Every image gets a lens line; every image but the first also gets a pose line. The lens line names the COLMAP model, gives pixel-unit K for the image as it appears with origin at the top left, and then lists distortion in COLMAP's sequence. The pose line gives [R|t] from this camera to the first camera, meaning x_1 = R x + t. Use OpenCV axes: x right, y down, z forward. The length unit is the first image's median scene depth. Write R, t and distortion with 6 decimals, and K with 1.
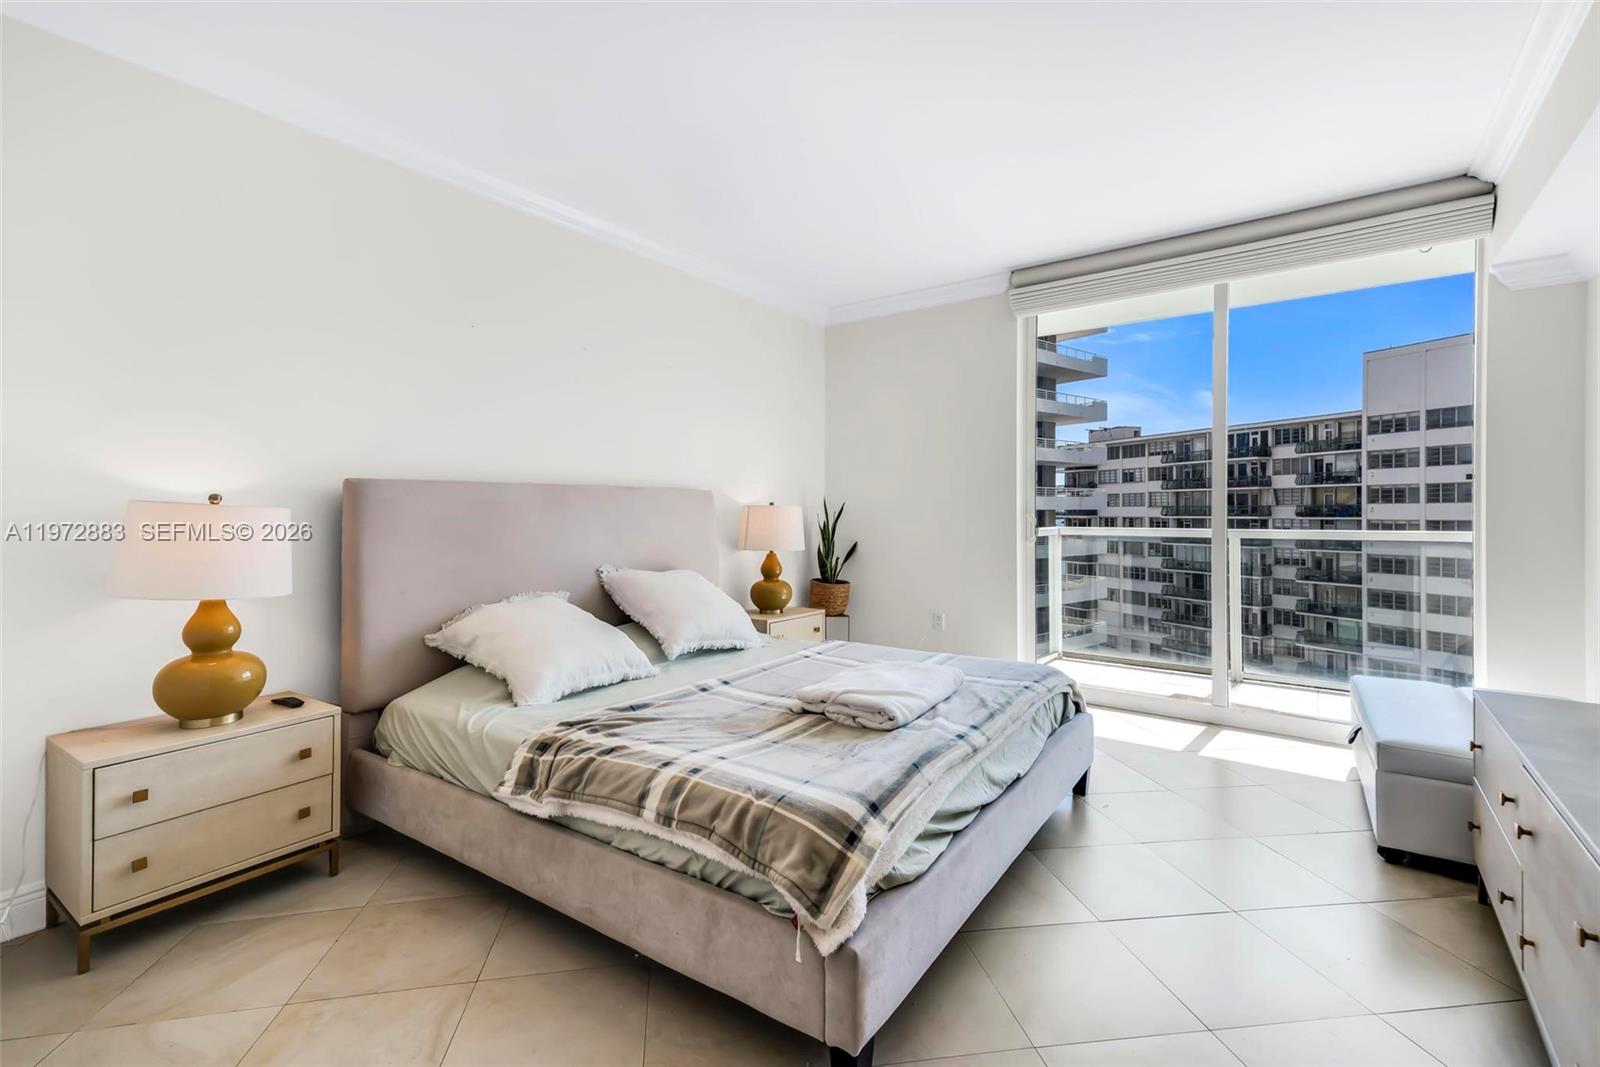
lens RADIAL K [[734.0, 0, 792.9], [0, 734.0, 510.7], [0, 0, 1]] dist [0.032356, 0.000454]
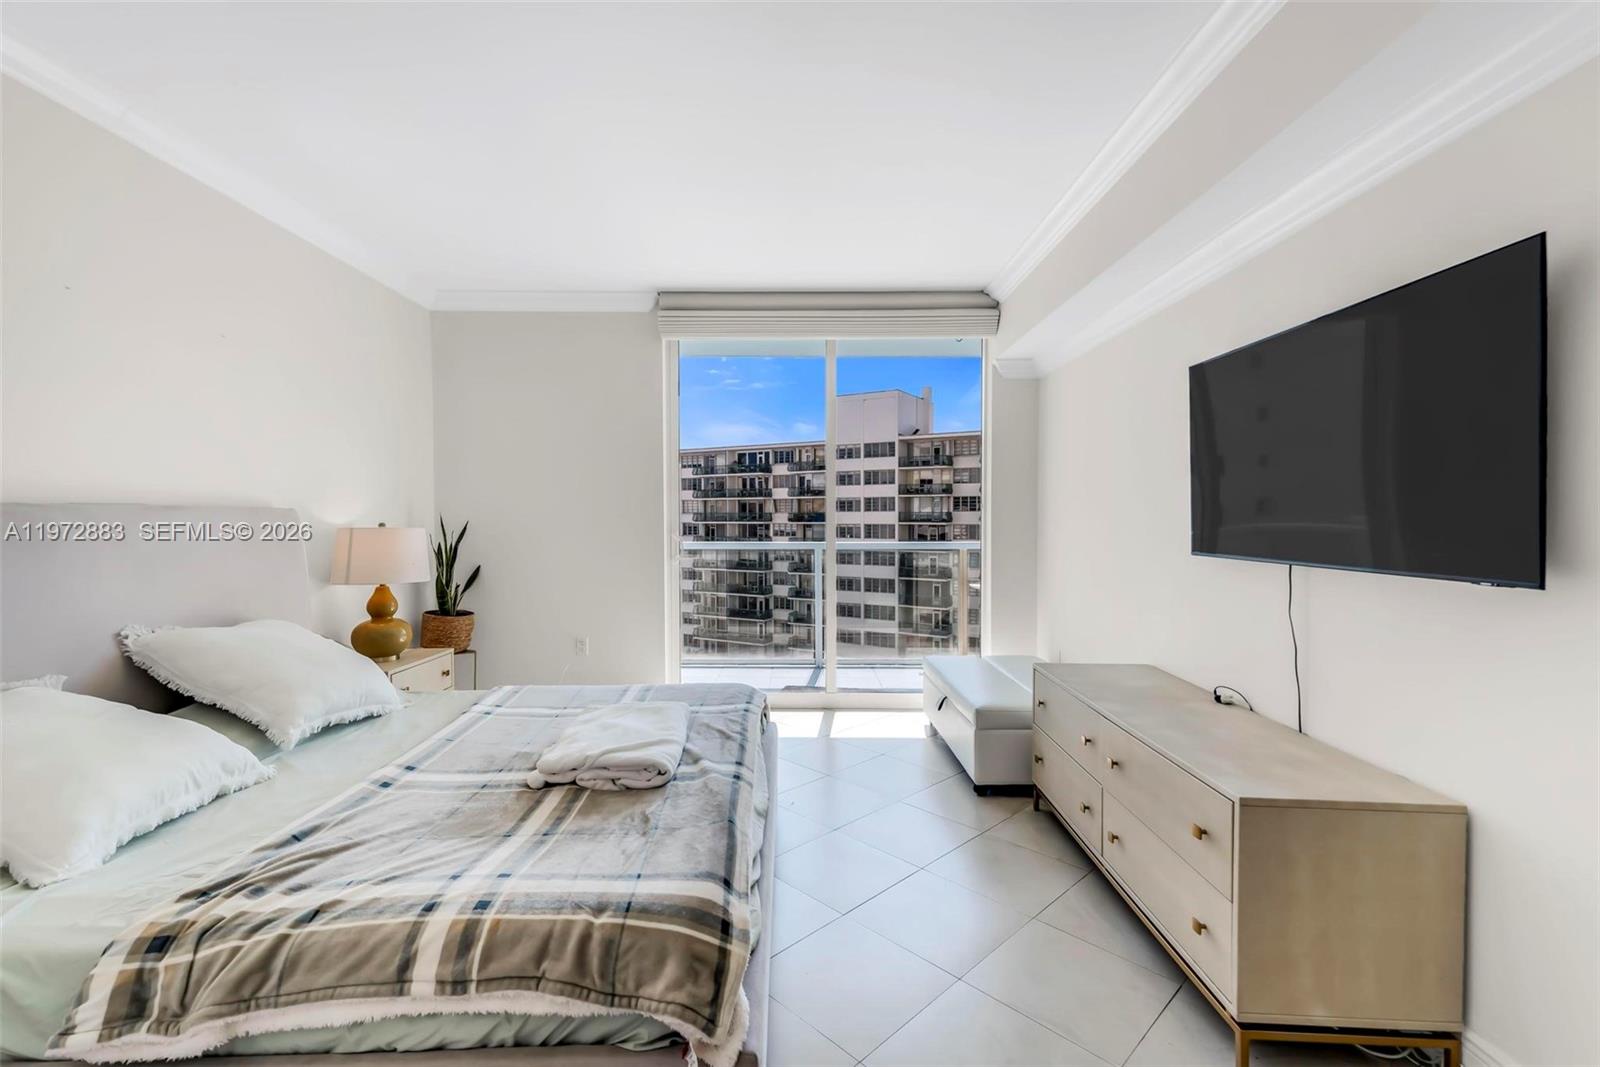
lens RADIAL K [[716.7, 0, 798.3], [0, 716.7, 529.3], [0, 0, 1]] dist [0.045057, -0.009749]
pose [[0.802589, -0.010790, 0.596435, -0.255841], [-0.002433, 0.999769, 0.021361, -0.041921], [-0.596528, -0.018595, 0.802377, 0.168916]]
